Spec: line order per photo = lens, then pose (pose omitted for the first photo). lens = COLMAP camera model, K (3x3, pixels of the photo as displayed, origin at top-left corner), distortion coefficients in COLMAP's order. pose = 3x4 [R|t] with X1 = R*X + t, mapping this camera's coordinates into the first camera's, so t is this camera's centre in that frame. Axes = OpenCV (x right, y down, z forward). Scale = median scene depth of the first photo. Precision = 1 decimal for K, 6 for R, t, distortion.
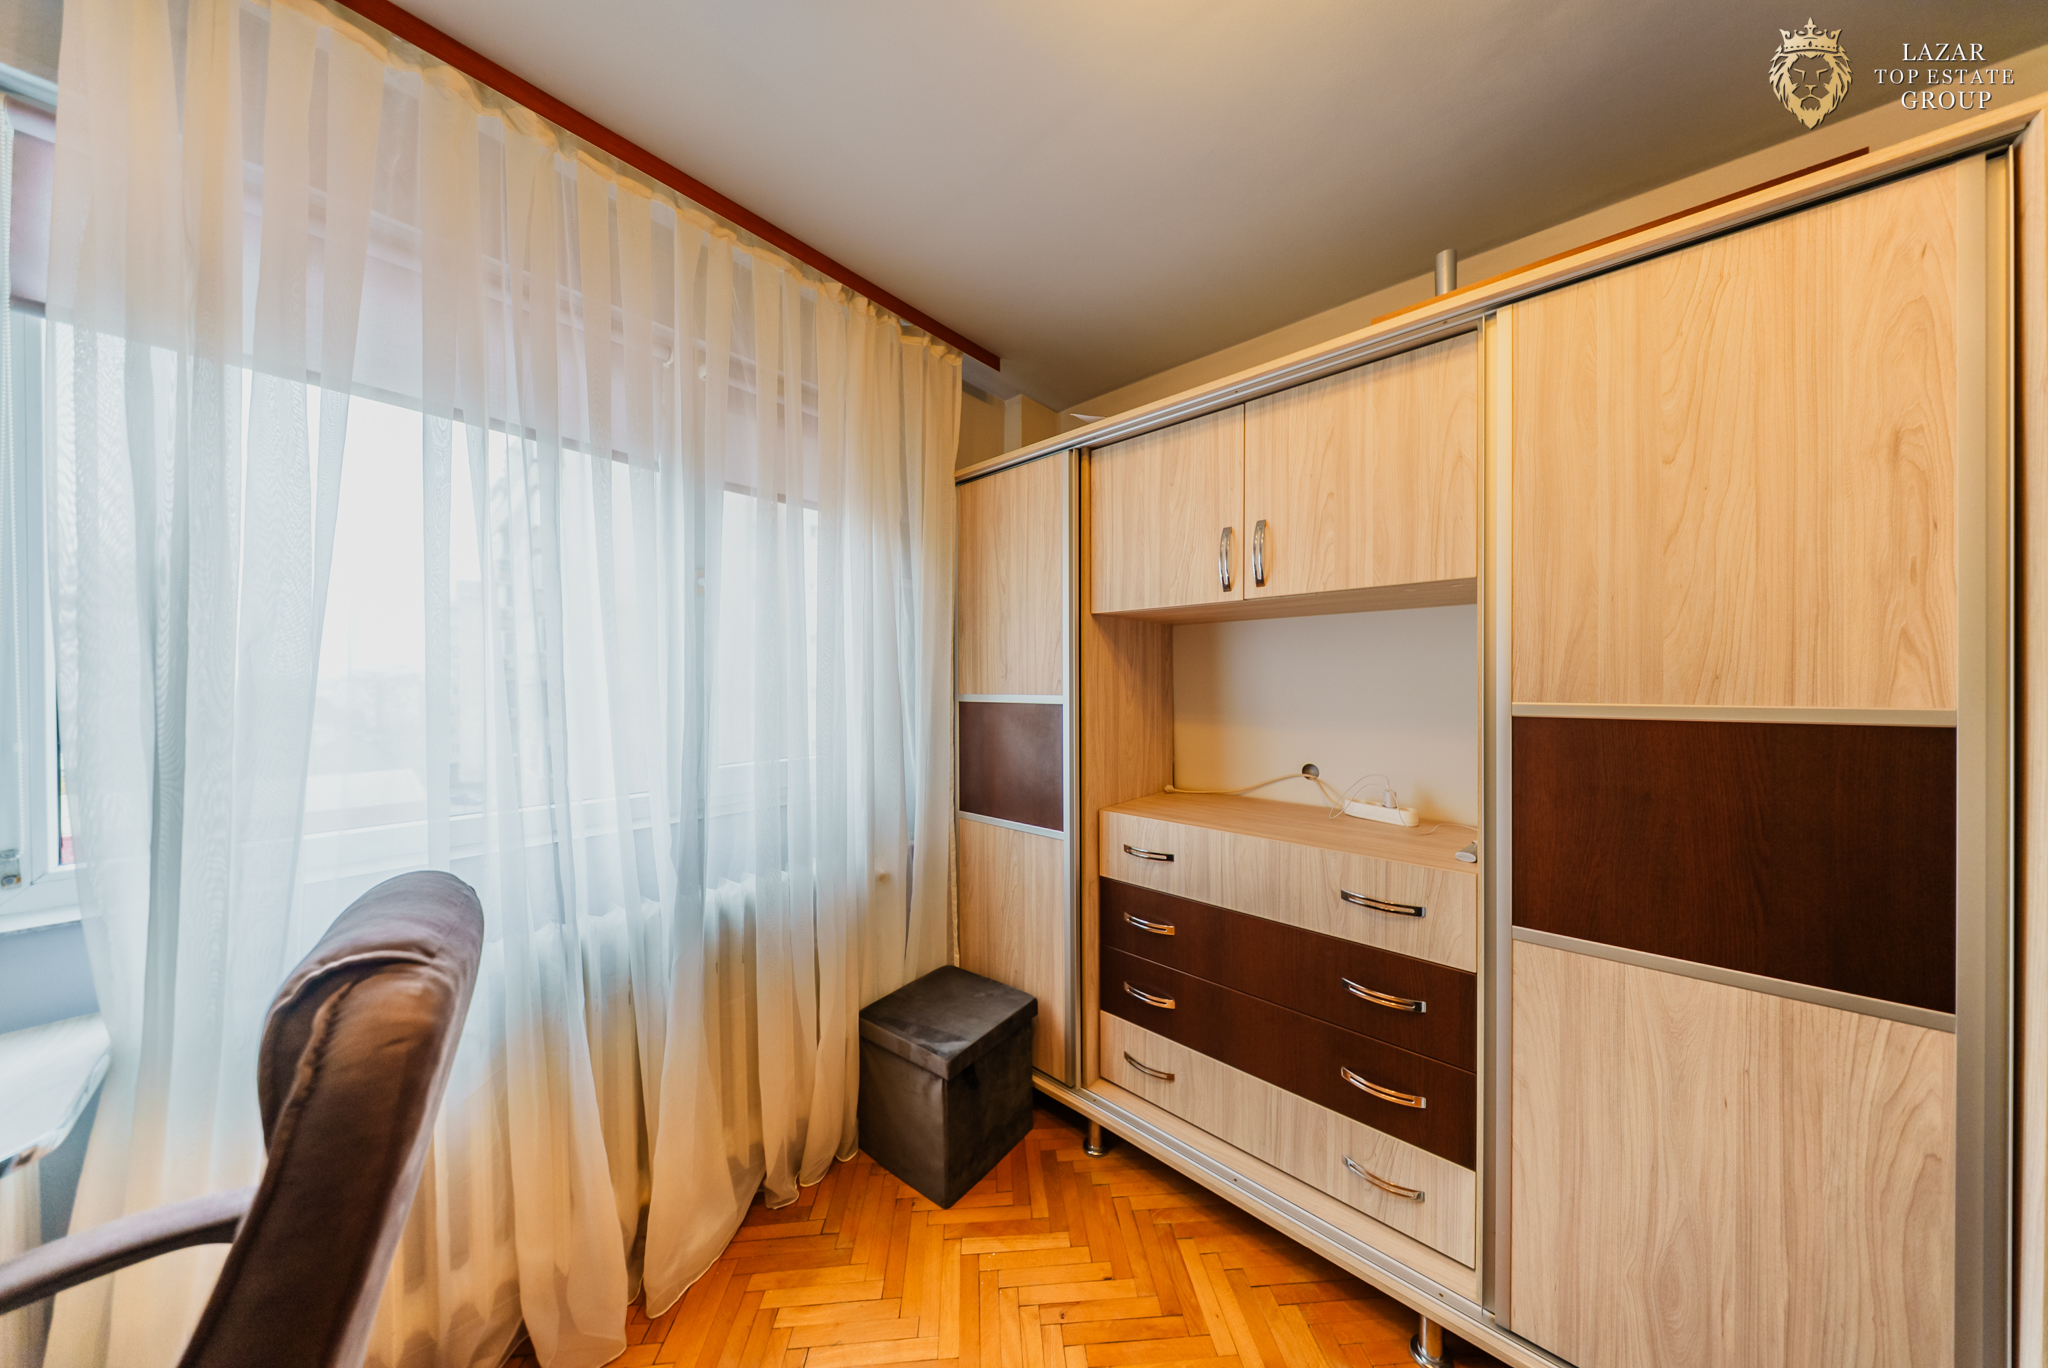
lens RADIAL K [[593.7, 0, 1027.5], [0, 593.7, 673.9], [0, 0, 1]] dist [-0.006513, -0.000498]
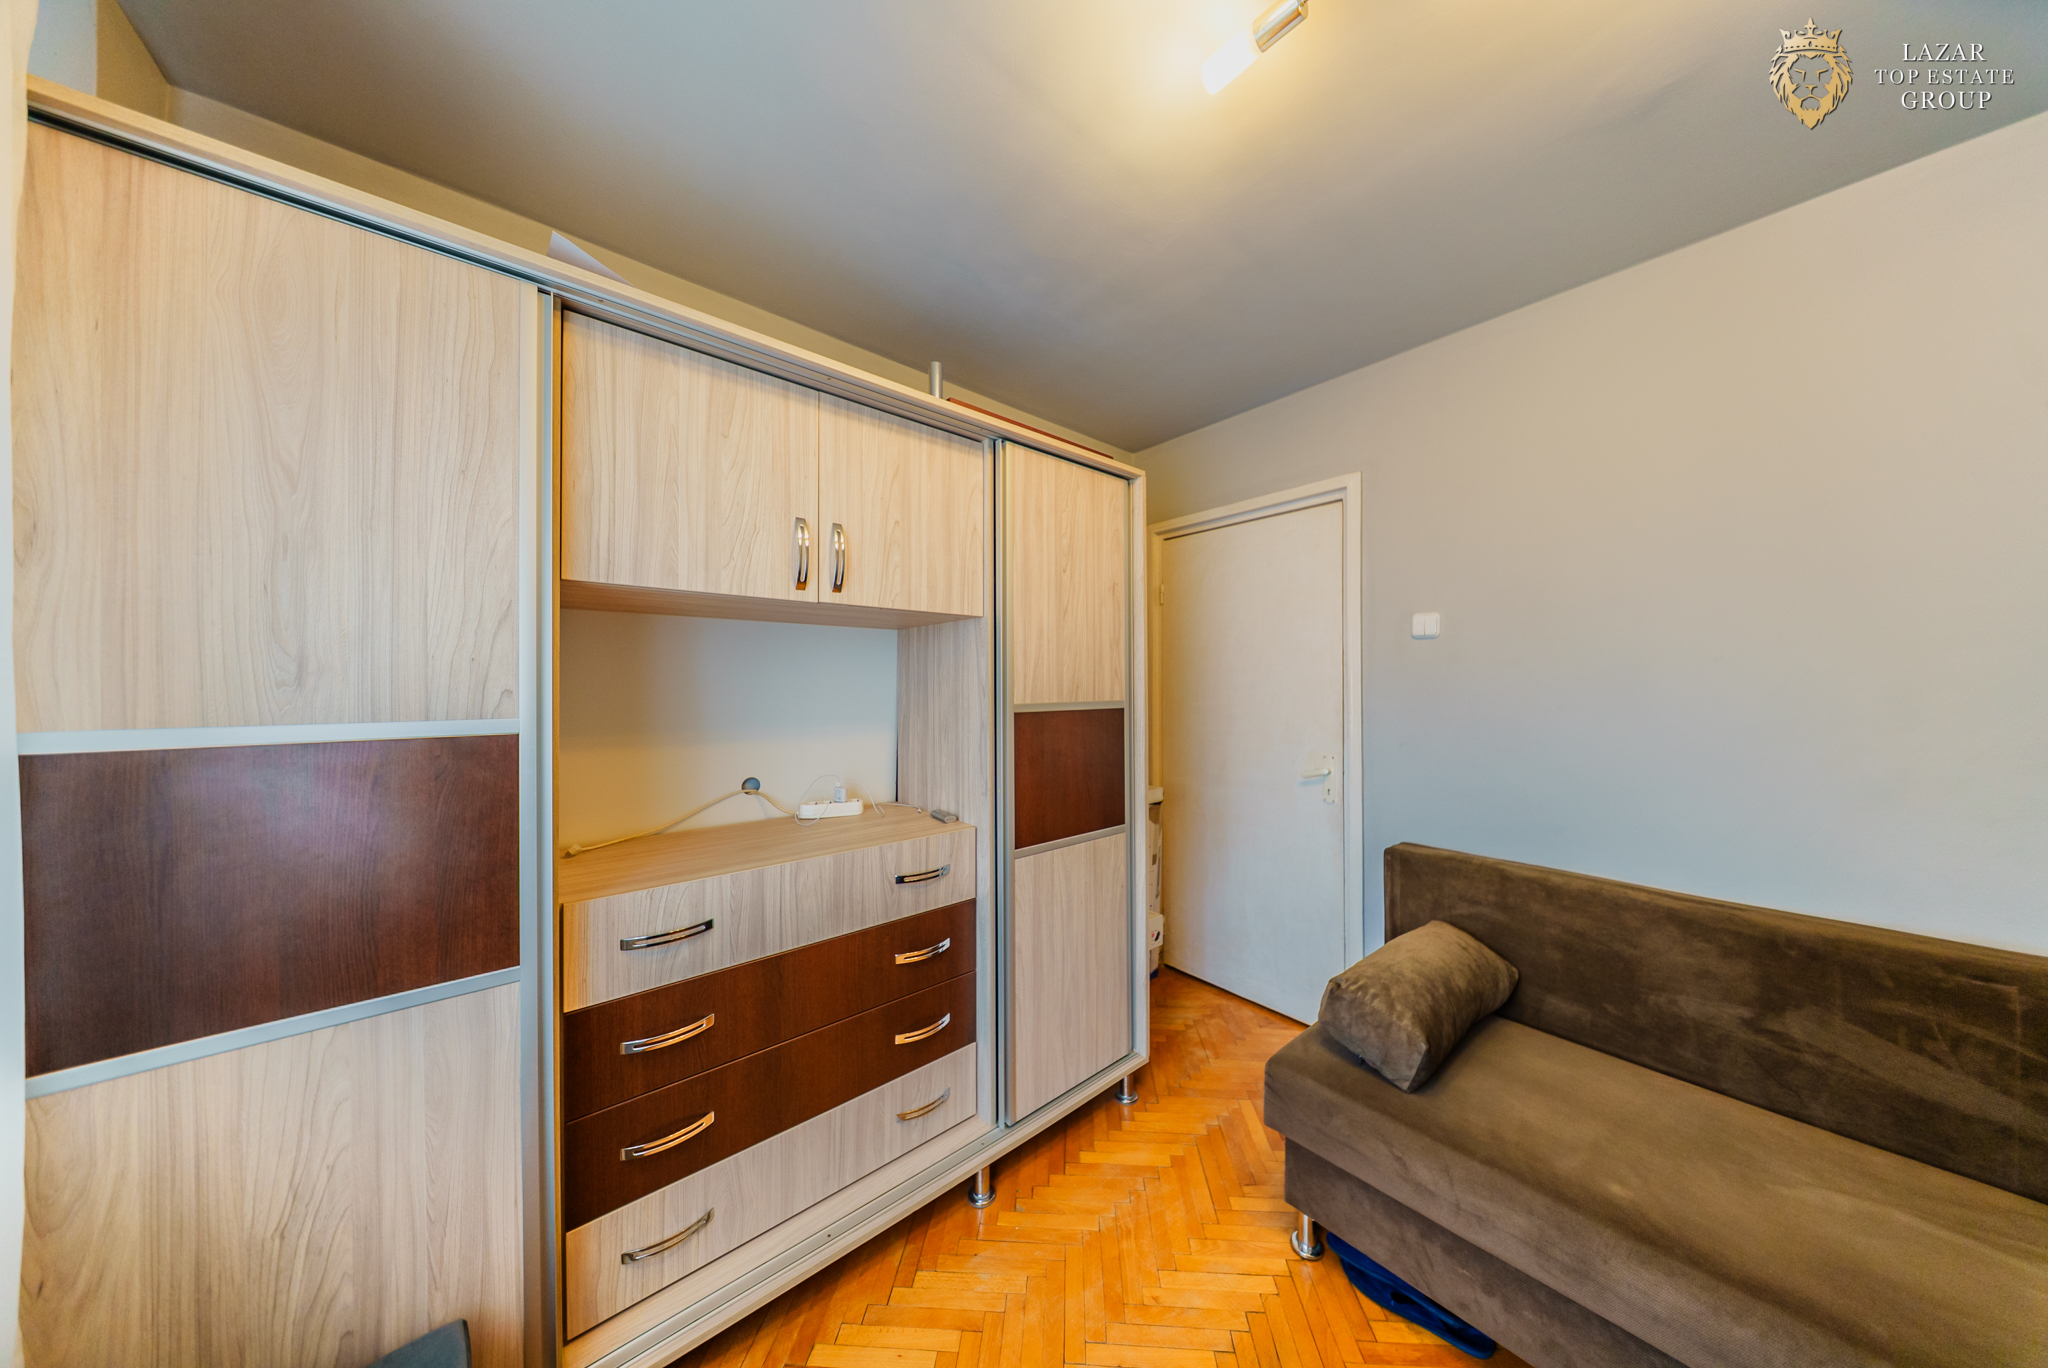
lens RADIAL K [[593.7, 0, 1040.3], [0, 593.7, 670.5], [0, 0, 1]] dist [-0.006513, -0.000498]
pose [[0.134217, 0.024479, 0.990650, -0.529188], [-0.012774, 0.999655, -0.022971, -0.002058], [-0.990870, -0.009572, 0.134484, 0.559183]]
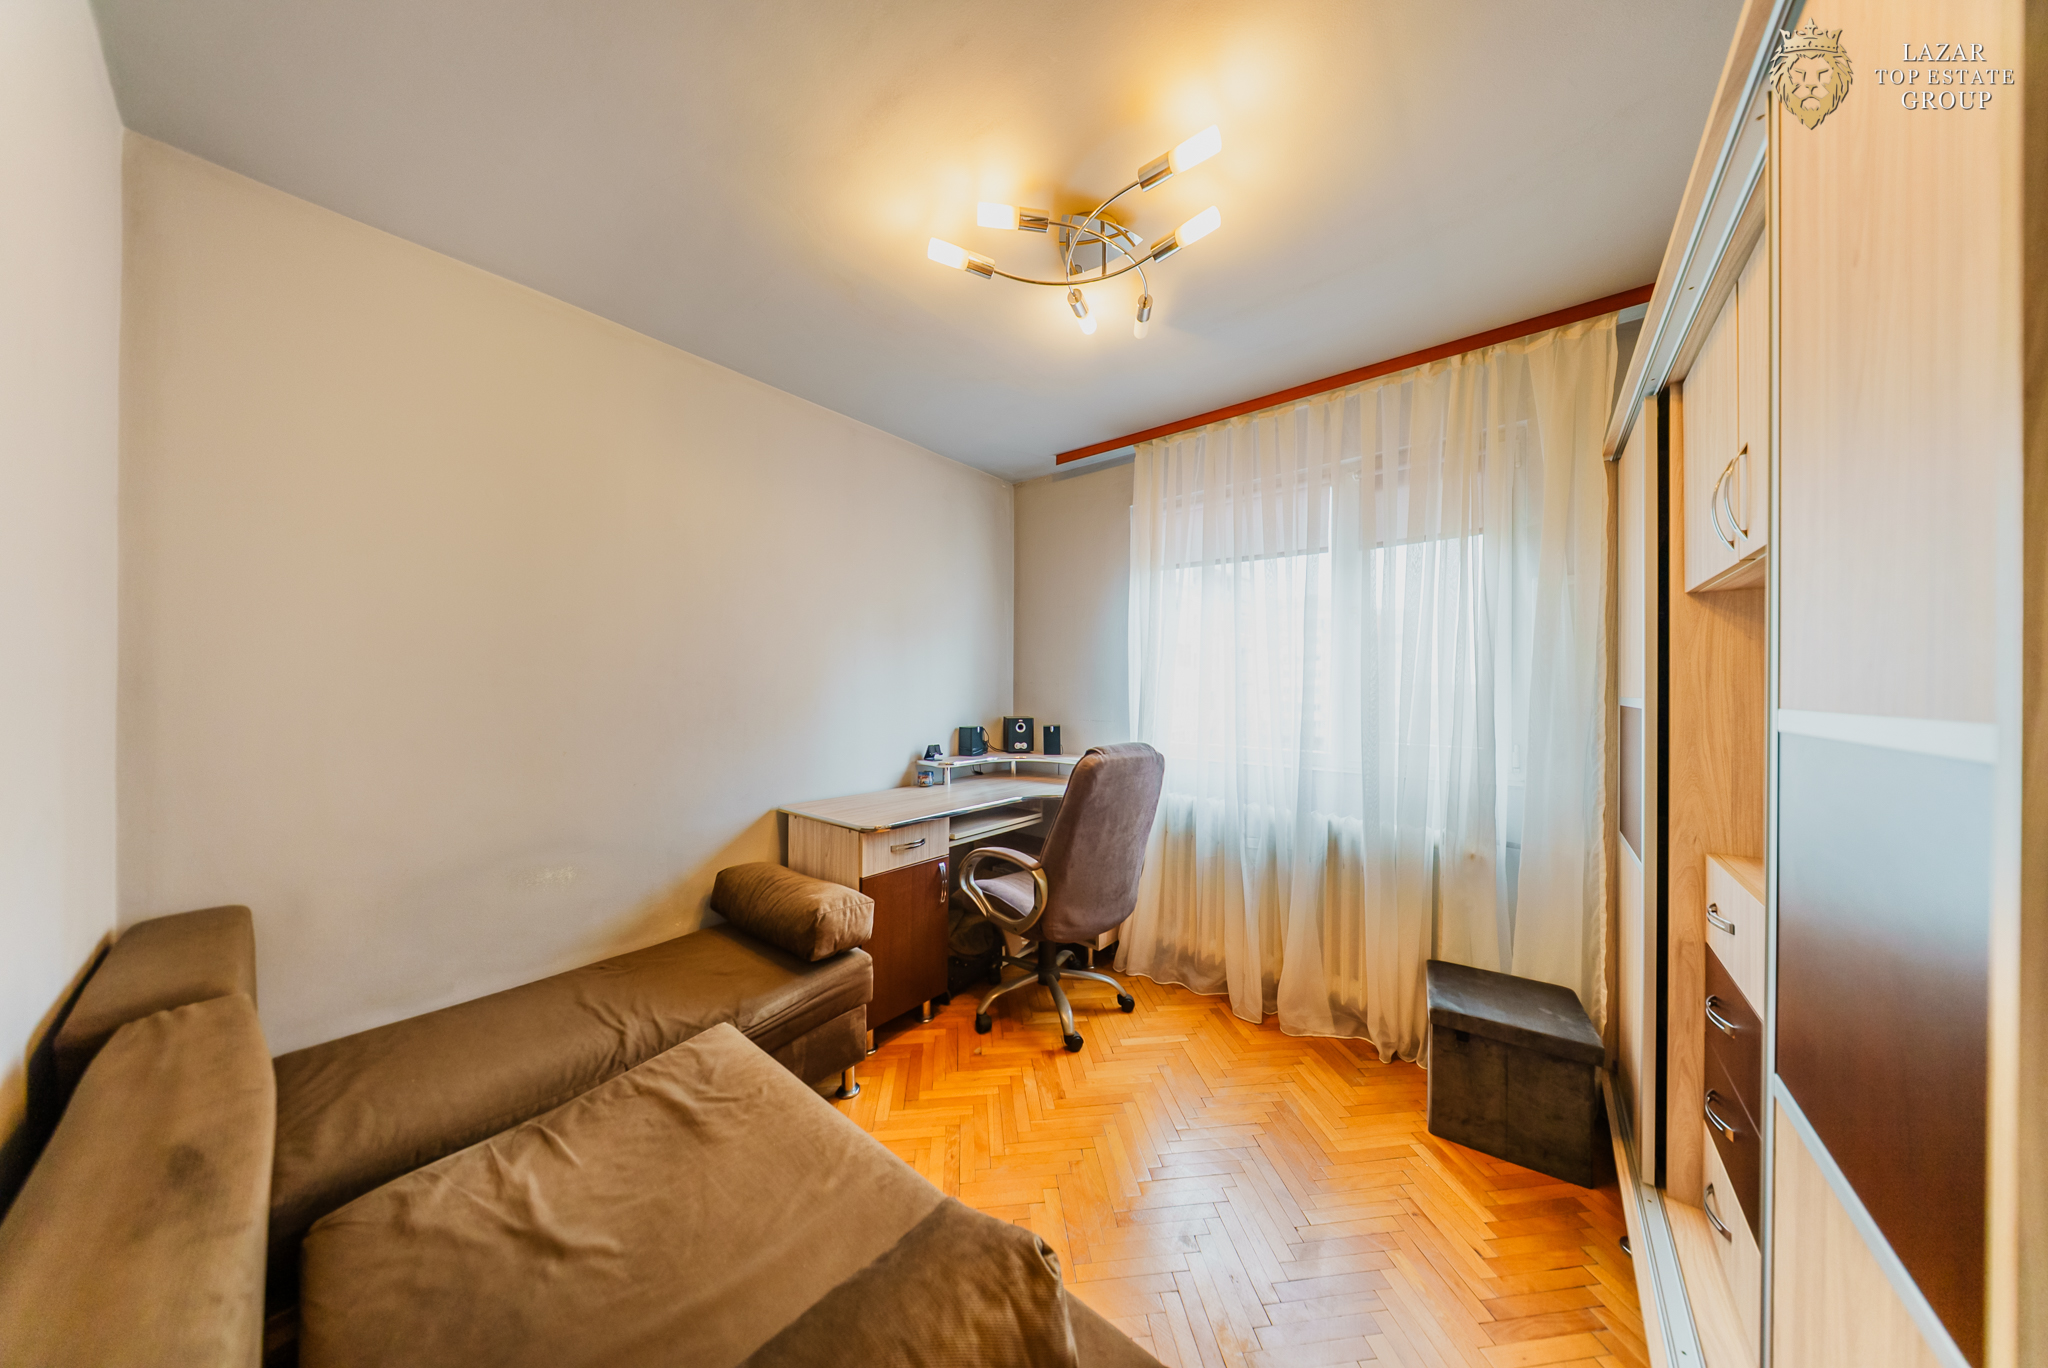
lens RADIAL K [[593.7, 0, 1016.2], [0, 593.7, 687.7], [0, 0, 1]] dist [-0.006513, -0.000498]
pose [[0.019824, 0.013294, -0.999715, 1.039578], [0.020446, 0.999697, 0.013699, -0.009263], [0.999594, -0.020712, 0.019546, 0.161881]]
